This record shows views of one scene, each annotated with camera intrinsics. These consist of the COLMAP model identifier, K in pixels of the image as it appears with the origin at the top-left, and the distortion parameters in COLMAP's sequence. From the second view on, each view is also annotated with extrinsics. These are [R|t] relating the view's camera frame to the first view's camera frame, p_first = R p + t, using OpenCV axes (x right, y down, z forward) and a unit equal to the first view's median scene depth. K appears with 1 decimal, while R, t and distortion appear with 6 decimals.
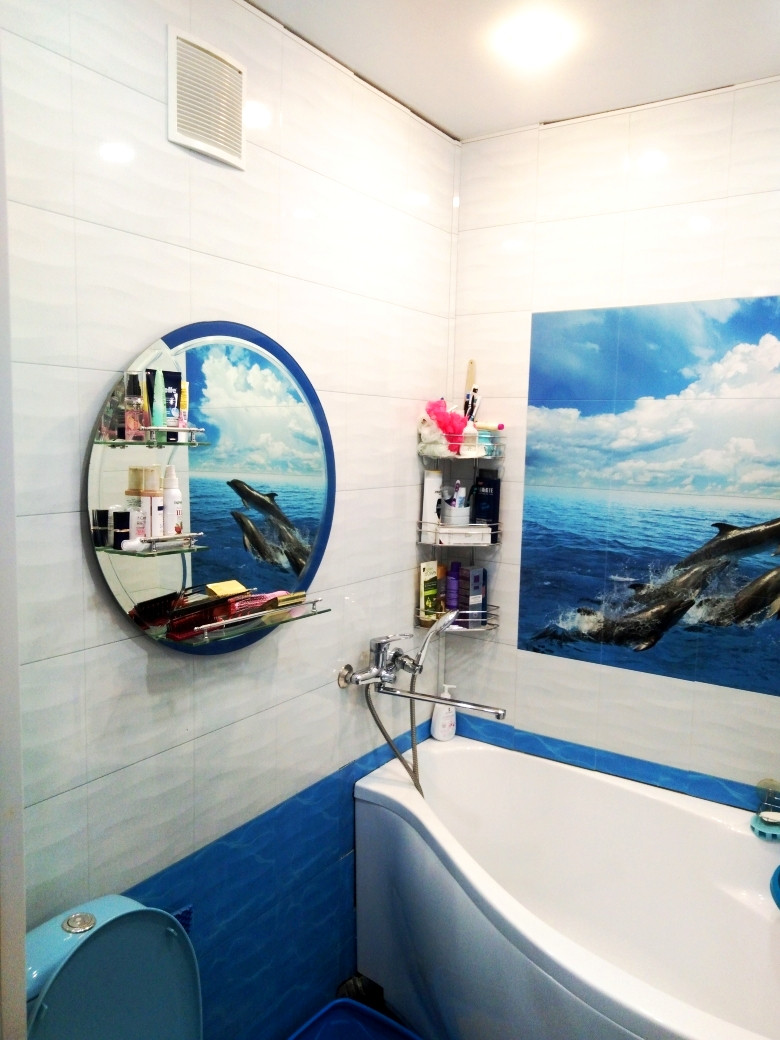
lens RADIAL K [[773.7, 0, 367.6], [0, 773.7, 526.7], [0, 0, 1]] dist [0.033868, -0.031723]
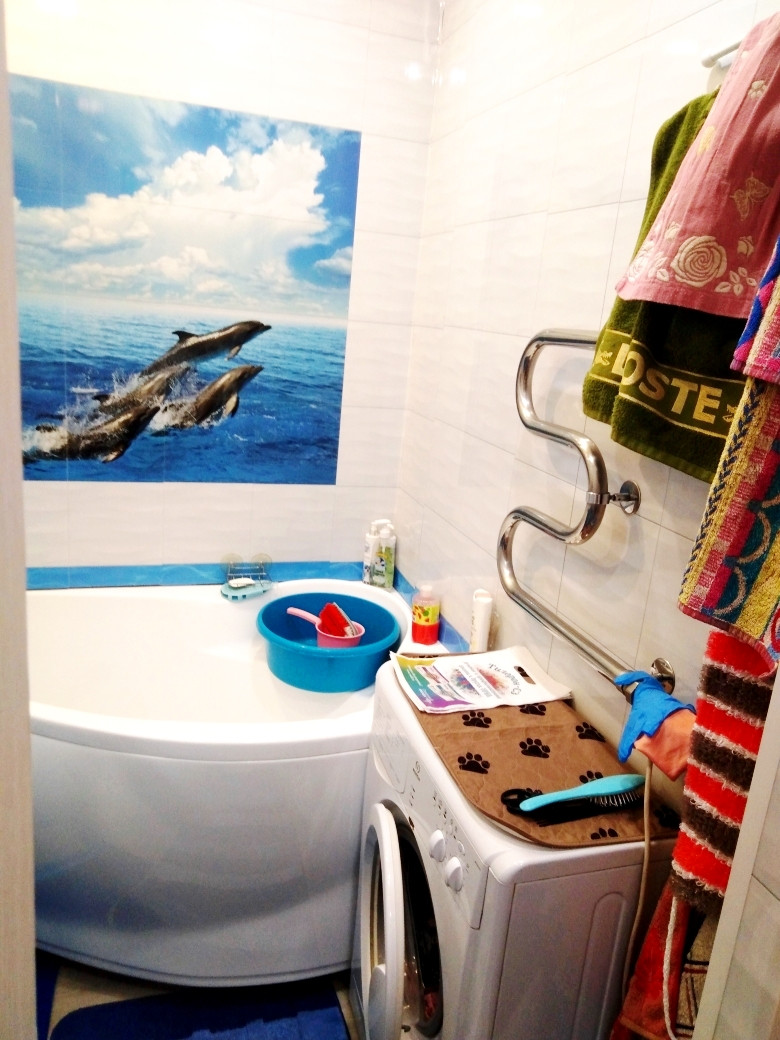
lens RADIAL K [[773.7, 0, 367.9], [0, 773.7, 530.8], [0, 0, 1]] dist [0.033868, -0.031723]
pose [[0.633656, -0.177021, 0.753090, -0.214384], [0.017725, 0.976535, 0.214630, 0.035819], [-0.773412, -0.122653, 0.621924, 0.095522]]
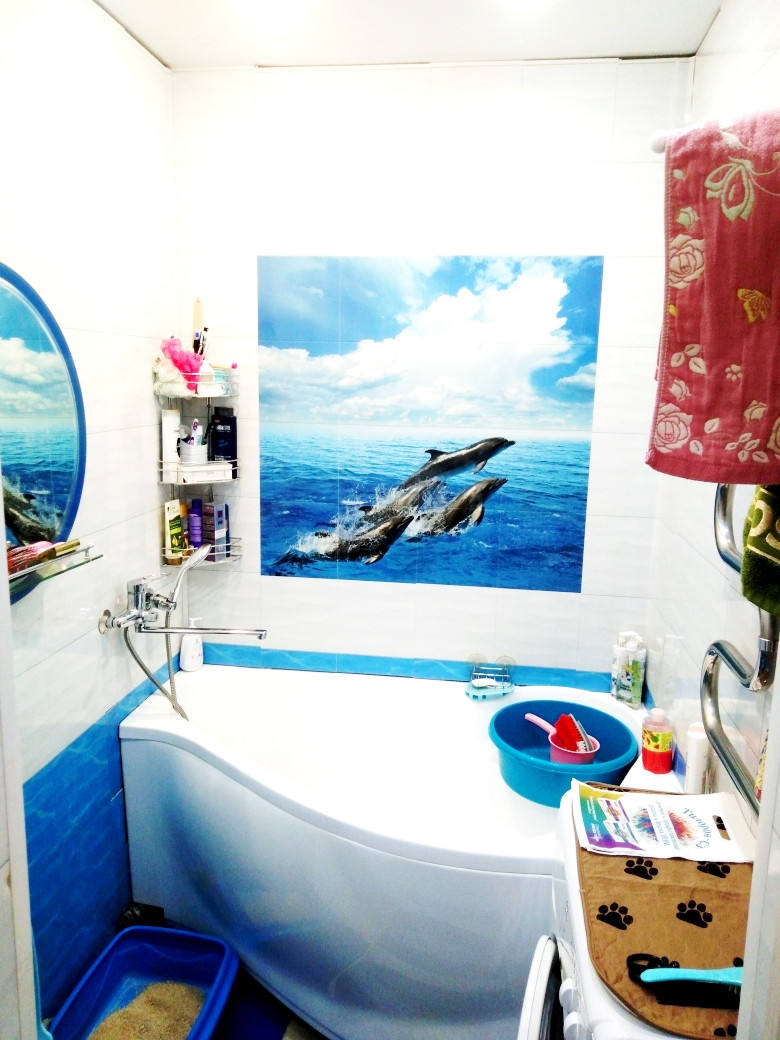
lens RADIAL K [[773.7, 0, 365.0], [0, 773.7, 529.0], [0, 0, 1]] dist [0.033868, -0.031723]
pose [[0.904592, -0.089043, 0.416874, -0.130720], [0.052186, 0.993717, 0.099015, -0.005830], [-0.423072, -0.067814, 0.903555, -0.030371]]
